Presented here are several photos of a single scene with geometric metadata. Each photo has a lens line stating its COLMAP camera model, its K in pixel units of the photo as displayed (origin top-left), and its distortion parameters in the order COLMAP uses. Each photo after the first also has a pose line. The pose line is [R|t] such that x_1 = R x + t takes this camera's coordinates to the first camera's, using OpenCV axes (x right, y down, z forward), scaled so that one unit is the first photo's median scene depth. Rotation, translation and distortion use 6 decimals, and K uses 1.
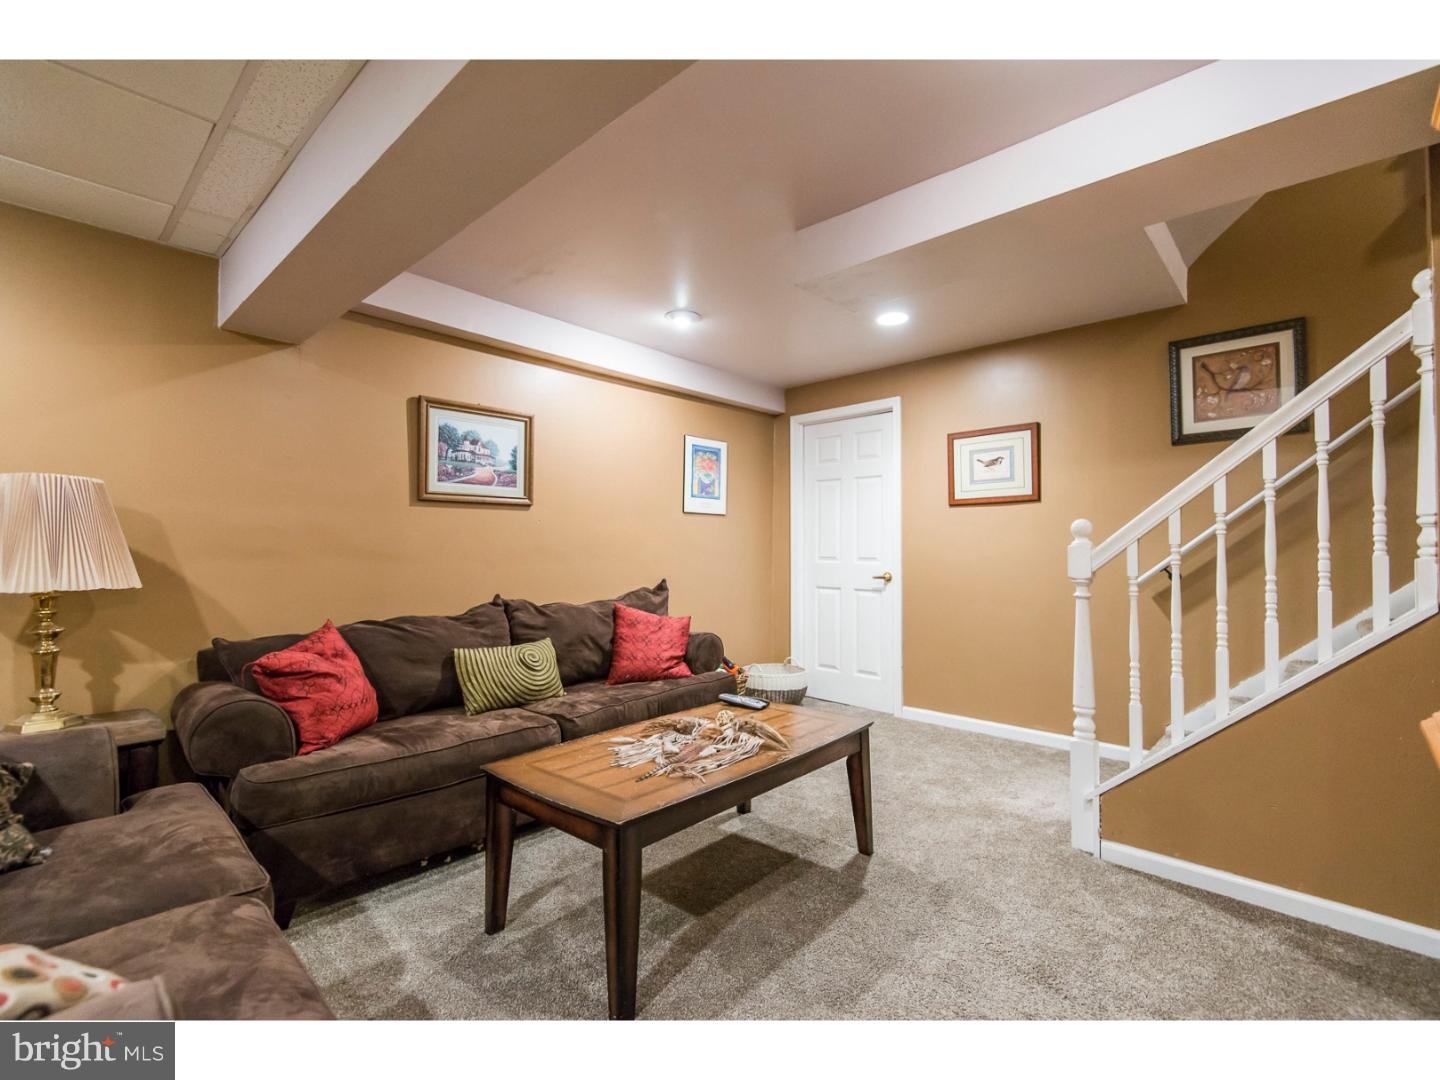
lens RADIAL K [[651.6, 0, 720.0], [0, 651.6, 540.0], [0, 0, 1]] dist [-0.000490, -0.000942]
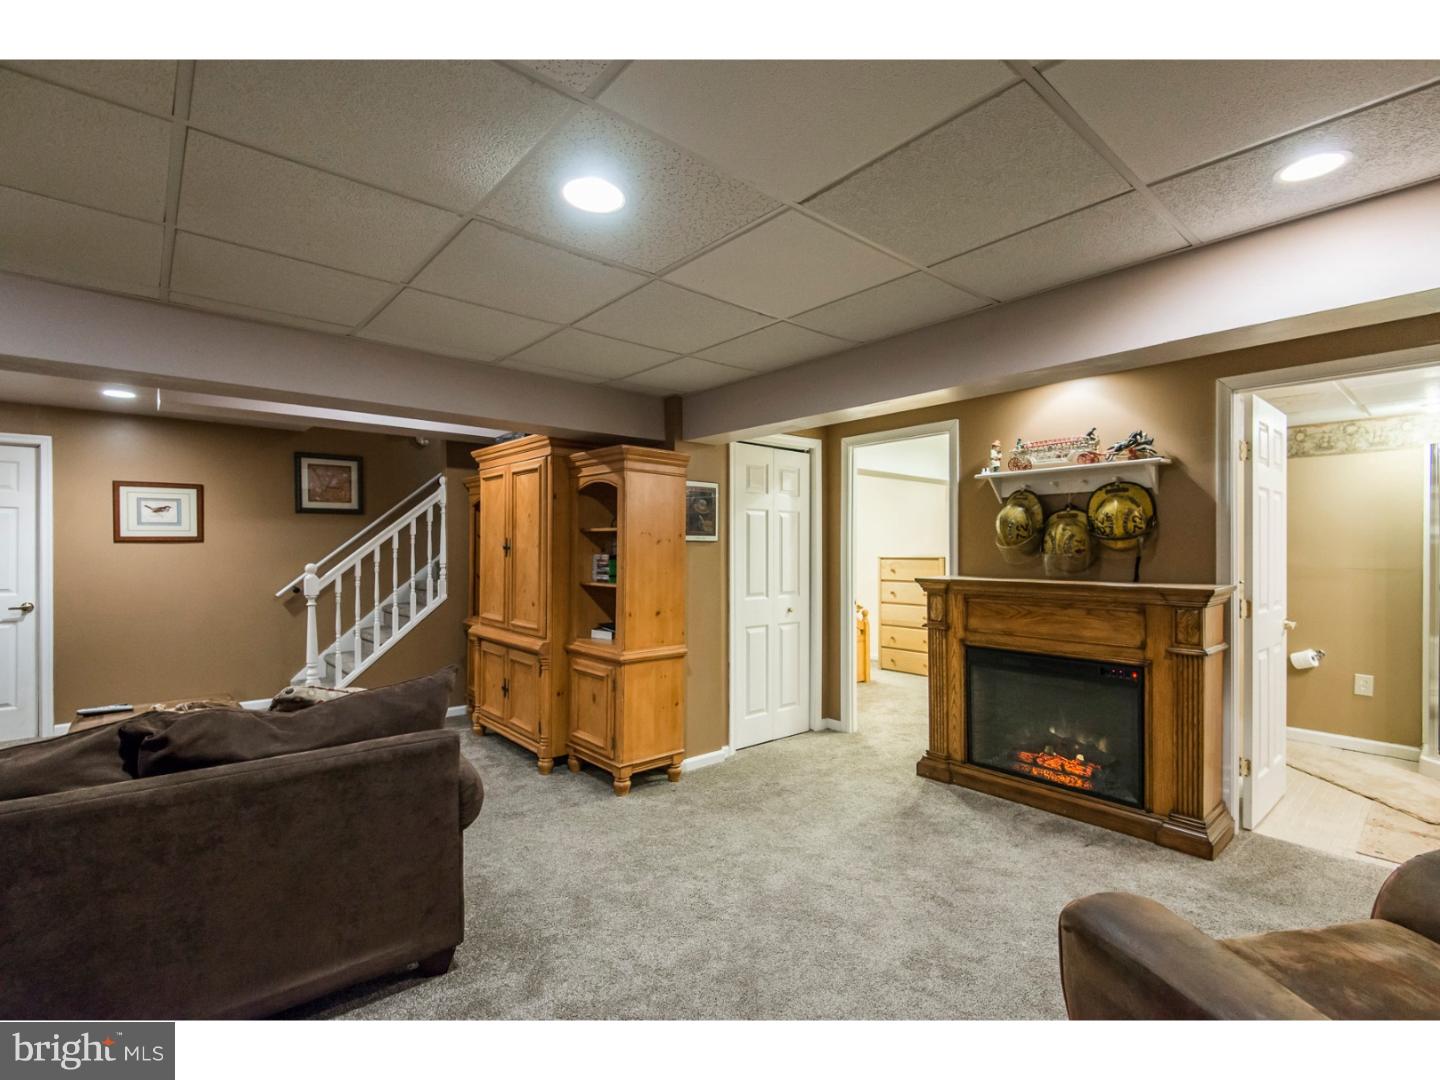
lens RADIAL K [[651.6, 0, 720.0], [0, 651.6, 540.0], [0, 0, 1]] dist [-0.000490, -0.000942]
pose [[0.084589, 0.017325, 0.996265, -0.775140], [-0.014735, 0.999761, -0.016134, -0.055865], [-0.996307, -0.013315, 0.084824, -0.206974]]
